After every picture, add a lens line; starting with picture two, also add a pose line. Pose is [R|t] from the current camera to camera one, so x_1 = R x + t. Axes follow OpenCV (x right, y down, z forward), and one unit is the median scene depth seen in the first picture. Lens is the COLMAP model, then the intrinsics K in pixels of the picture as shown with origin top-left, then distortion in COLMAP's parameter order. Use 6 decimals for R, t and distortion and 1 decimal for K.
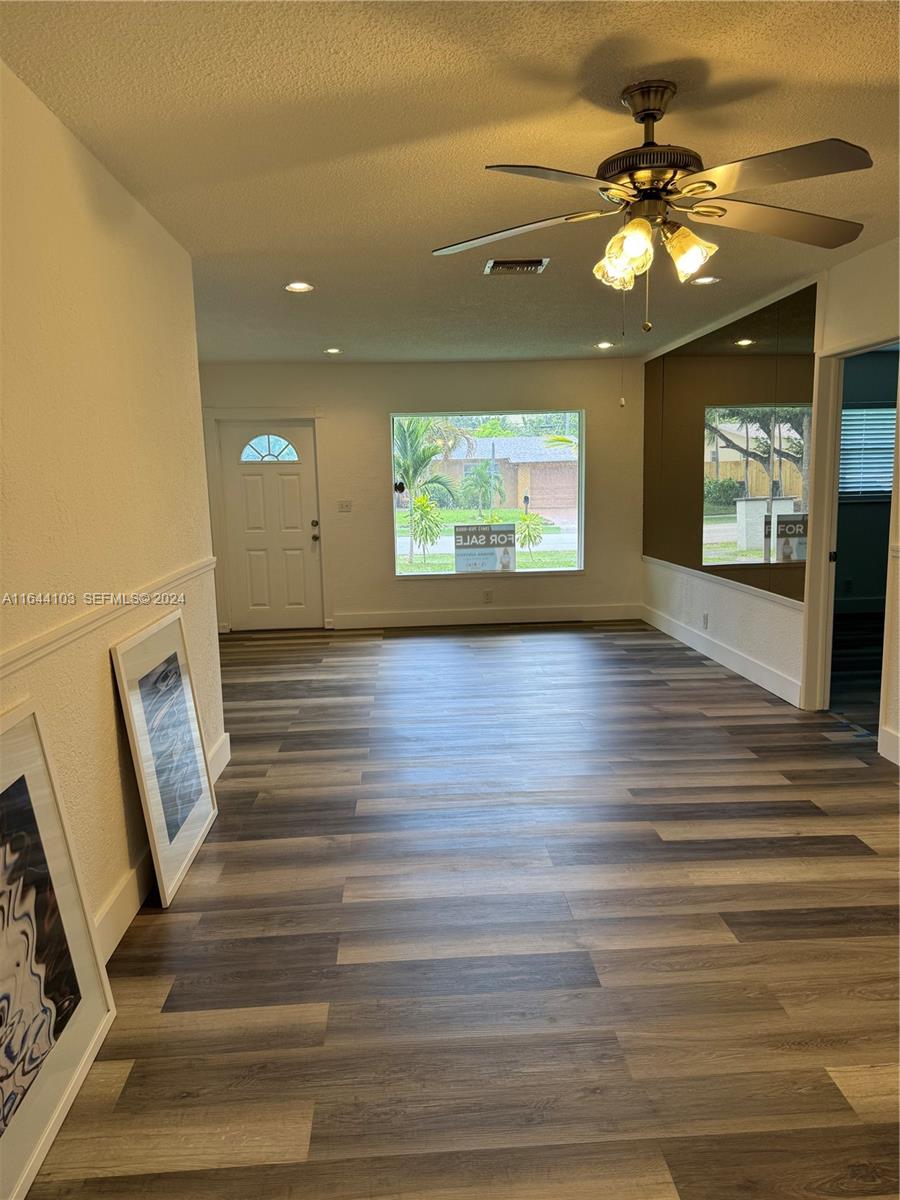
lens RADIAL K [[836.0, 0, 448.3], [0, 836.0, 602.9], [0, 0, 1]] dist [0.127888, -0.227695]
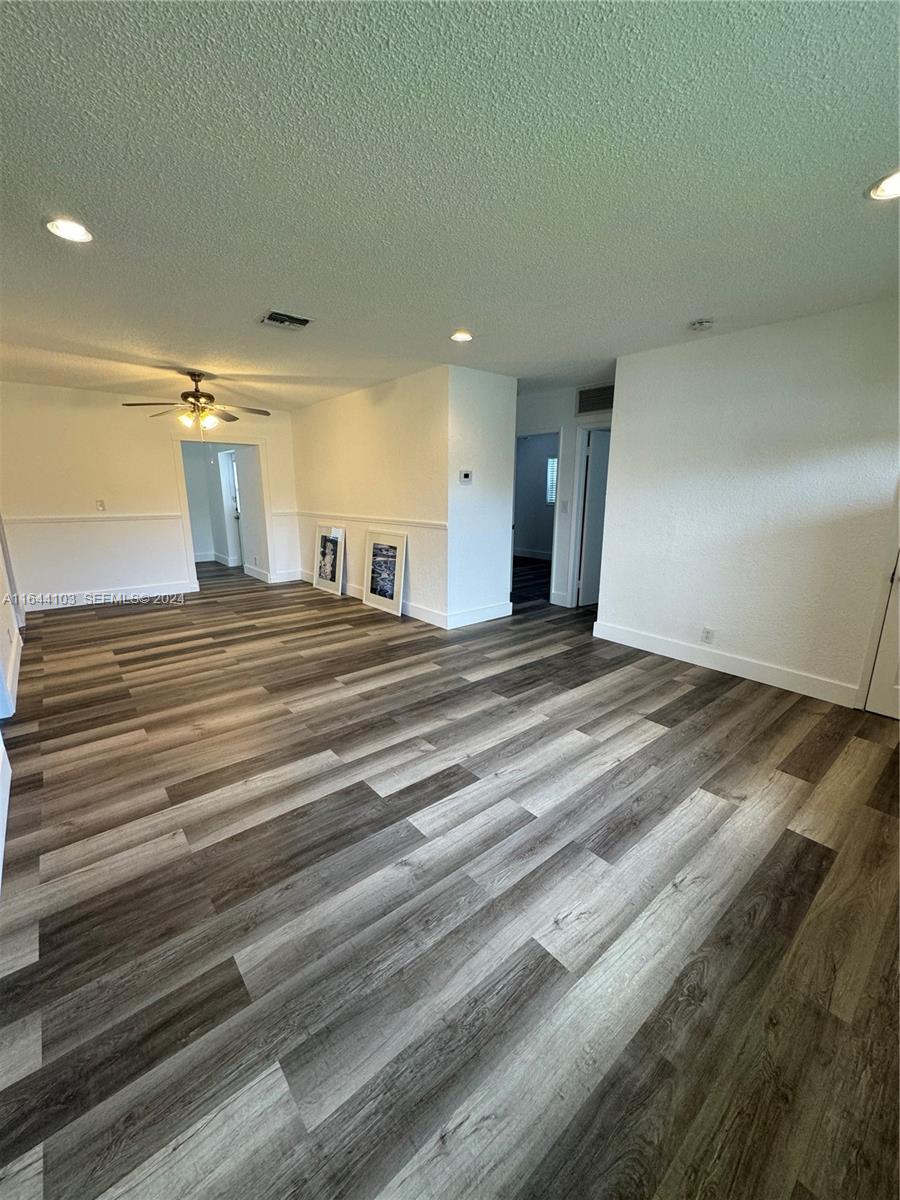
lens RADIAL K [[479.4, 0, 452.1], [0, 479.4, 601.1], [0, 0, 1]] dist [-0.002217, 0.000171]
pose [[-0.800122, 0.157552, -0.578777, 0.304827], [-0.076110, 0.930424, 0.358494, -0.230133], [0.594990, 0.330890, -0.732461, 1.517468]]
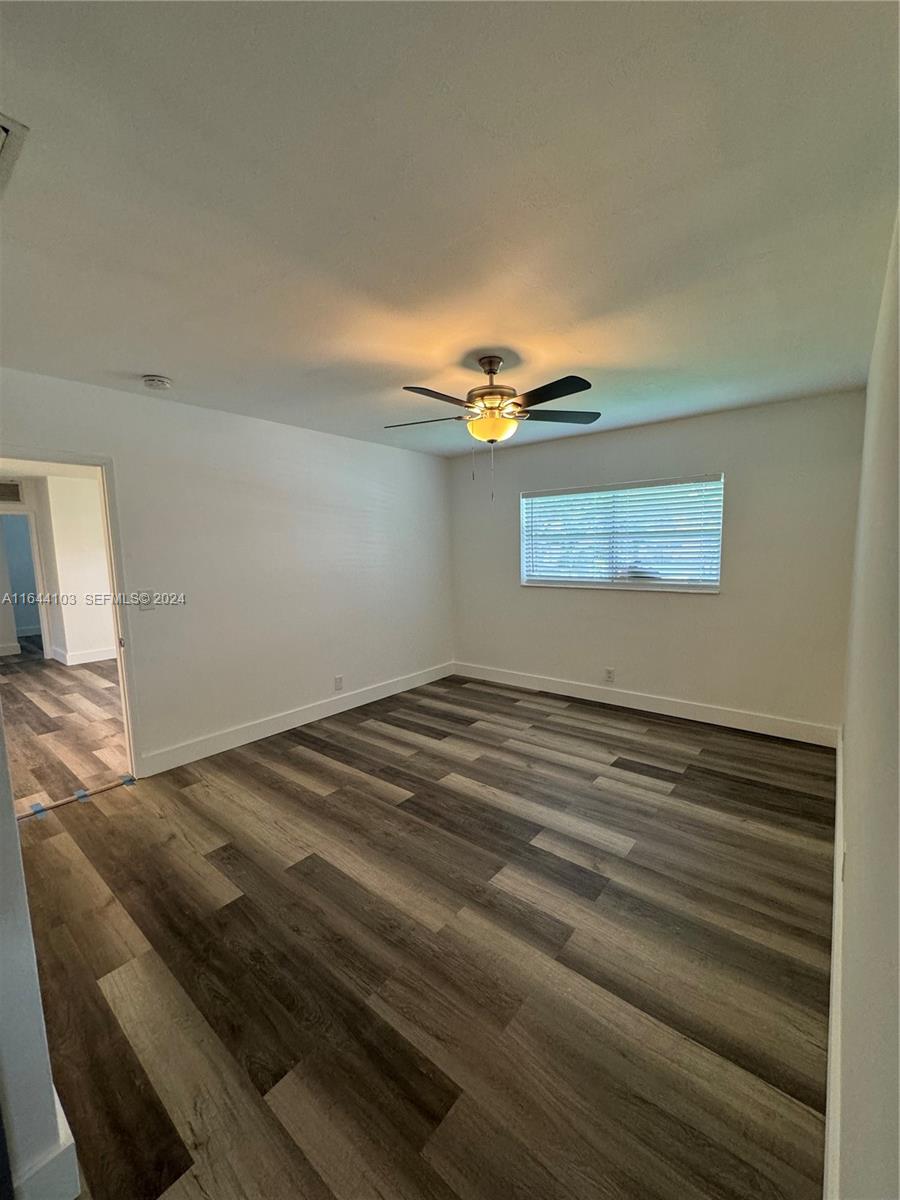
lens RADIAL K [[479.4, 0, 452.1], [0, 479.4, 601.1], [0, 0, 1]] dist [-0.002217, 0.000171]
pose [[0.738265, 0.086832, -0.668898, 1.128390], [-0.101409, 0.994696, 0.017199, -0.155480], [0.666843, 0.055135, 0.743155, 0.776214]]
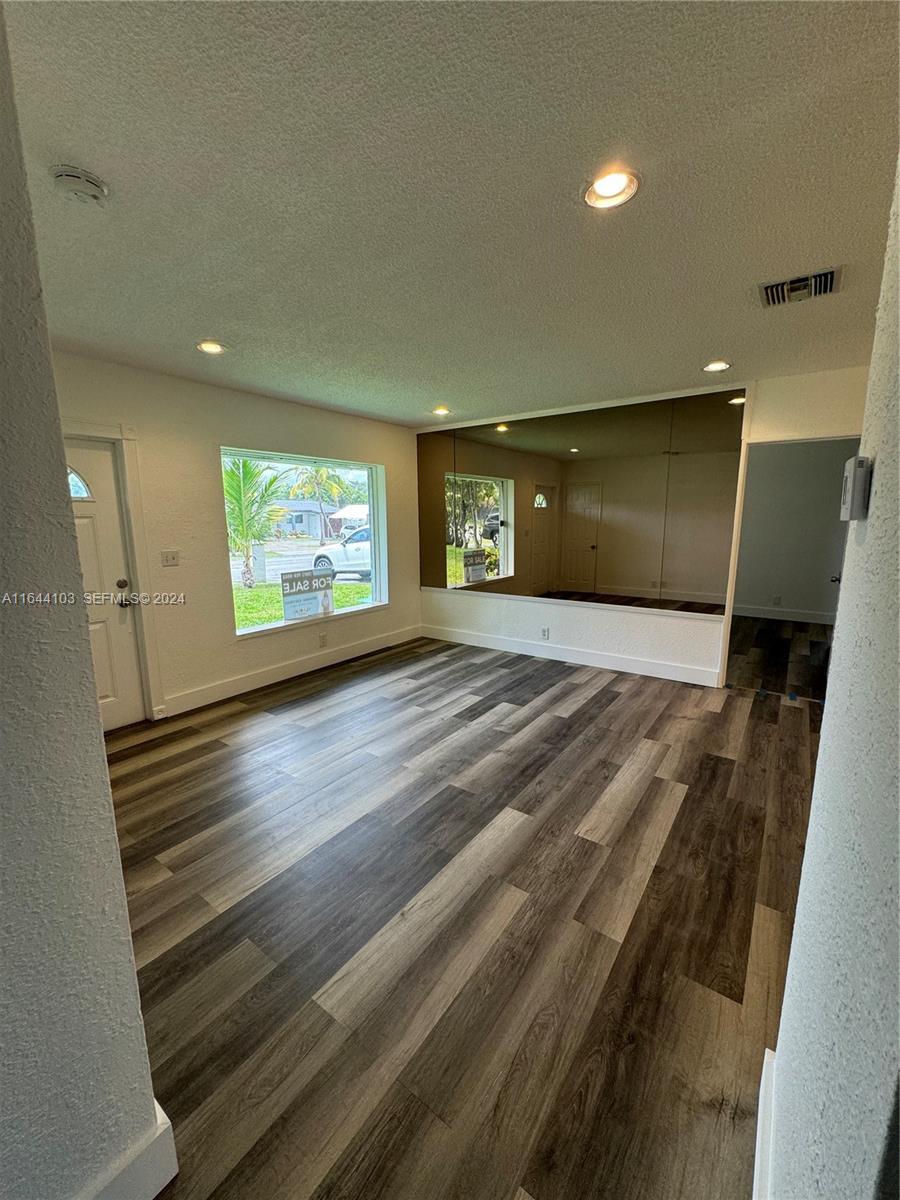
lens RADIAL K [[479.4, 0, 452.1], [0, 479.4, 601.1], [0, 0, 1]] dist [-0.002217, 0.000171]
pose [[0.630390, -0.114362, 0.767808, -0.469540], [0.106226, 0.992493, 0.060614, -0.117078], [-0.768976, 0.043350, 0.637806, 0.803910]]
